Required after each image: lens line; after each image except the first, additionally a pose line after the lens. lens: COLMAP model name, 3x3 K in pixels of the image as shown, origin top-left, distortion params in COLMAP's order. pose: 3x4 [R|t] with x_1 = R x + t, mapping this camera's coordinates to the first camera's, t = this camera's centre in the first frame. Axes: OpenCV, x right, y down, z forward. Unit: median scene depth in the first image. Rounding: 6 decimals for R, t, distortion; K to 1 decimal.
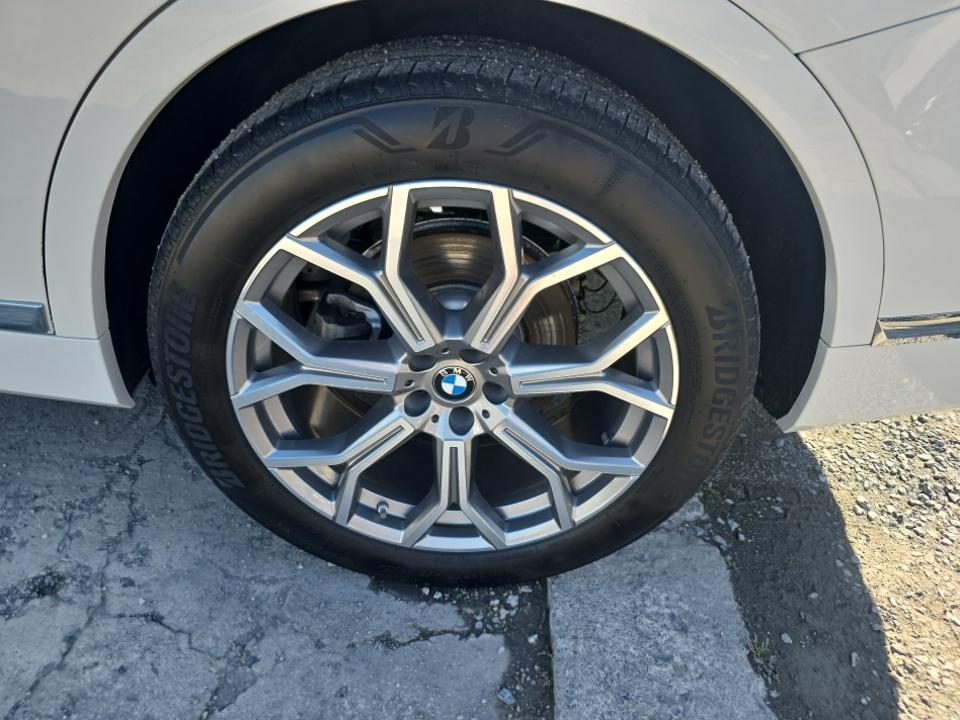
lens RADIAL K [[662.3, 0, 483.9], [0, 662.3, 361.8], [0, 0, 1]] dist [0.051364, -0.051241]
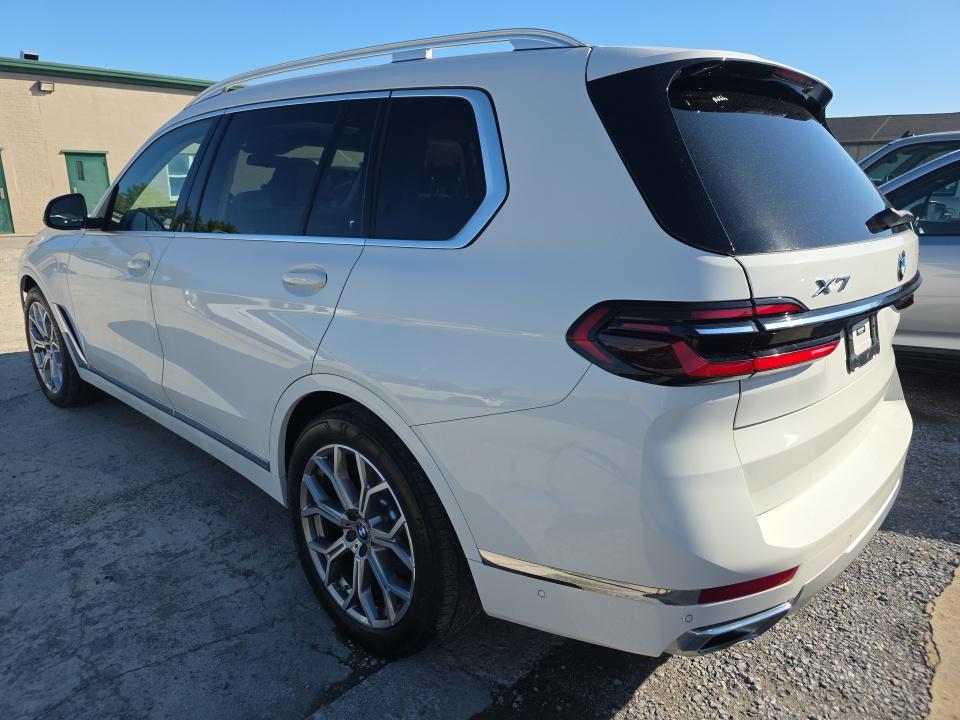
lens RADIAL K [[662.3, 0, 483.9], [0, 662.3, 361.8], [0, 0, 1]] dist [0.051364, -0.051241]
pose [[0.739731, 0.099887, -0.665448, 1.750029], [-0.335601, 0.911916, -0.236181, -0.100095], [0.583241, 0.398036, 0.708095, -0.622311]]
